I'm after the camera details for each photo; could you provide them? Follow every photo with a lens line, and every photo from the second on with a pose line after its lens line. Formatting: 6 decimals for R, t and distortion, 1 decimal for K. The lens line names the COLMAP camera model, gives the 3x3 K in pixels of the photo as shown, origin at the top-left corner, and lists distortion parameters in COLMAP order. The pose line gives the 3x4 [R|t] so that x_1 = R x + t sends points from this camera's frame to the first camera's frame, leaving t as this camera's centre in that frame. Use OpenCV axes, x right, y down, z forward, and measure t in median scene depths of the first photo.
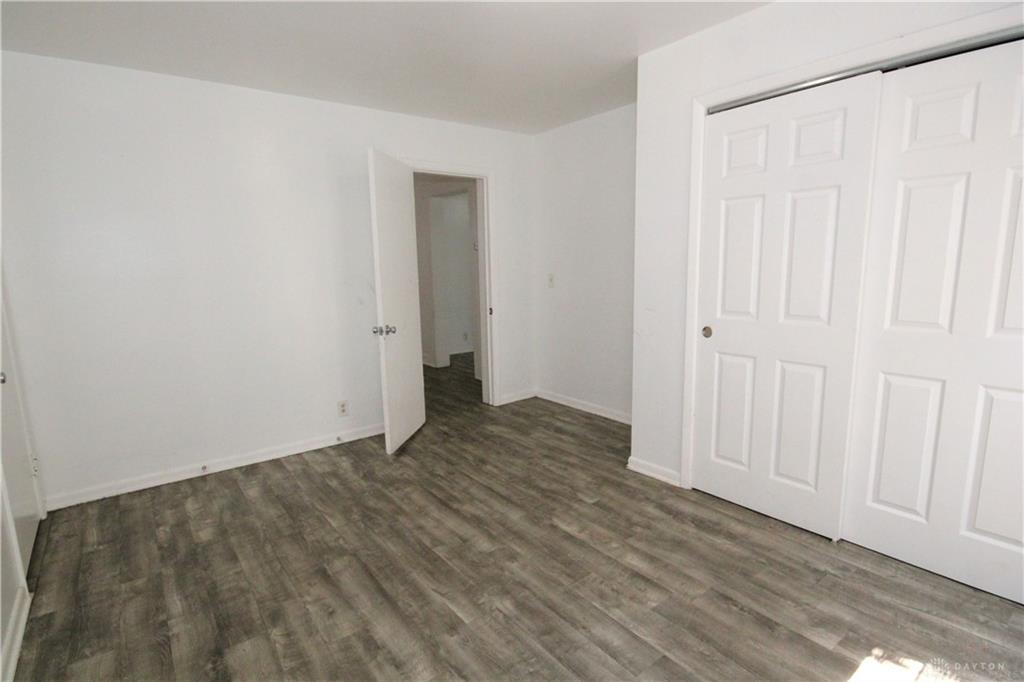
lens RADIAL K [[488.3, 0, 520.1], [0, 488.3, 348.5], [0, 0, 1]] dist [-0.003267, -0.000855]
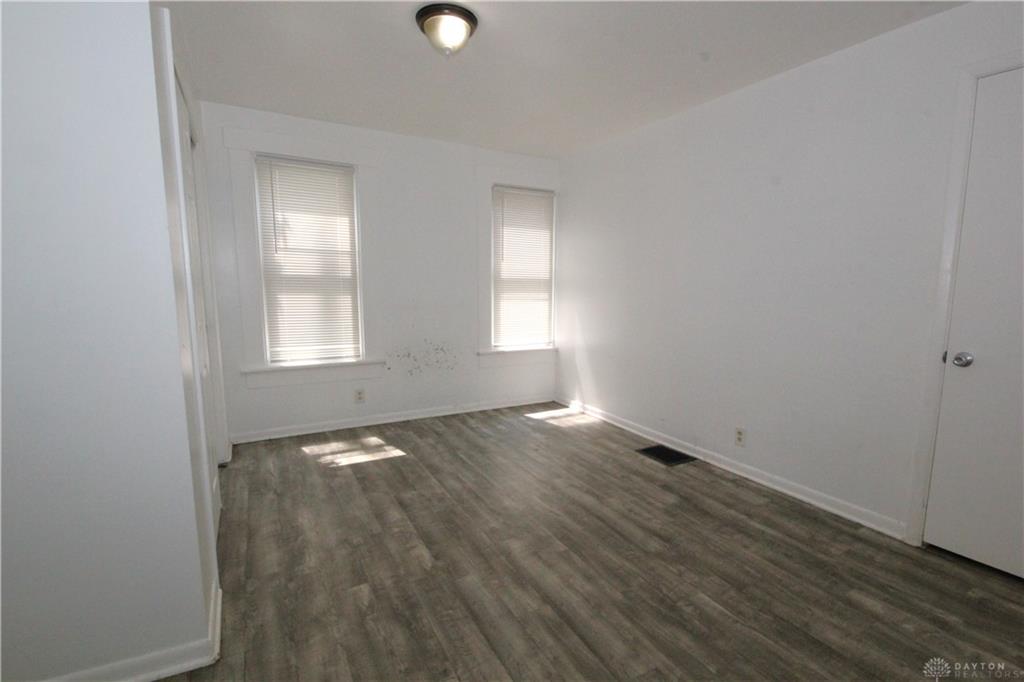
lens RADIAL K [[500.5, 0, 512.0], [0, 500.5, 341.0], [0, 0, 1]] dist [-0.003416, -0.000453]
pose [[-0.985946, -0.002616, 0.167043, -0.210248], [0.044840, 0.959045, 0.279682, -0.253812], [-0.160933, 0.283241, -0.945450, 1.658967]]
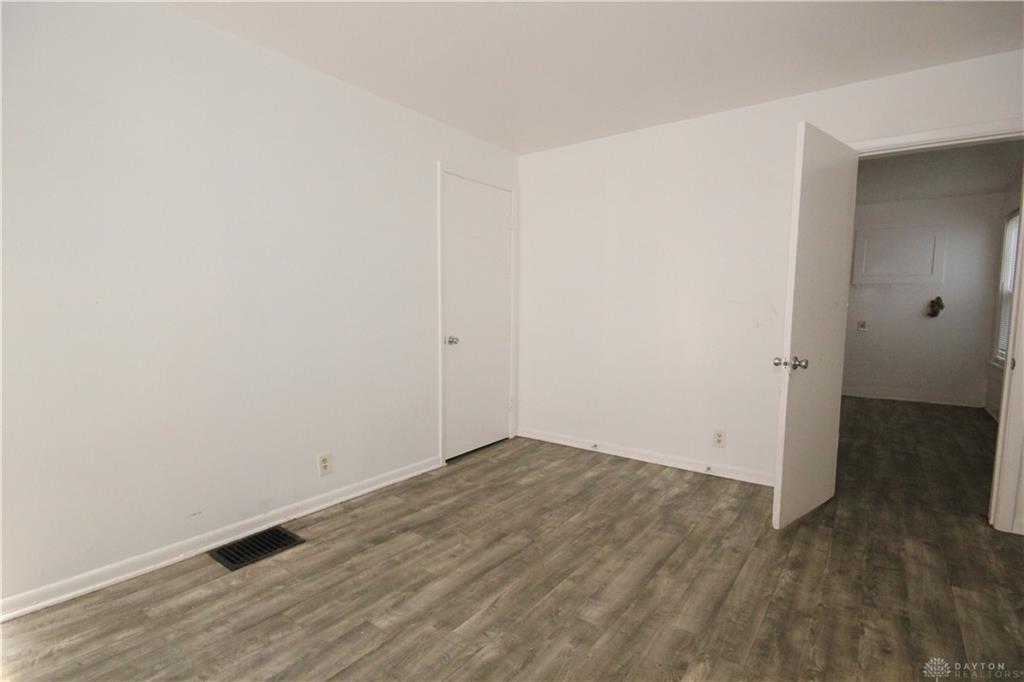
lens RADIAL K [[485.8, 0, 530.3], [0, 485.8, 340.1], [0, 0, 1]] dist [-0.002776, -0.001181]
pose [[0.296284, 0.090864, -0.950768, 0.550687], [-0.175970, 0.983616, 0.039166, -0.044808], [0.938749, 0.155703, 0.307419, 0.527594]]
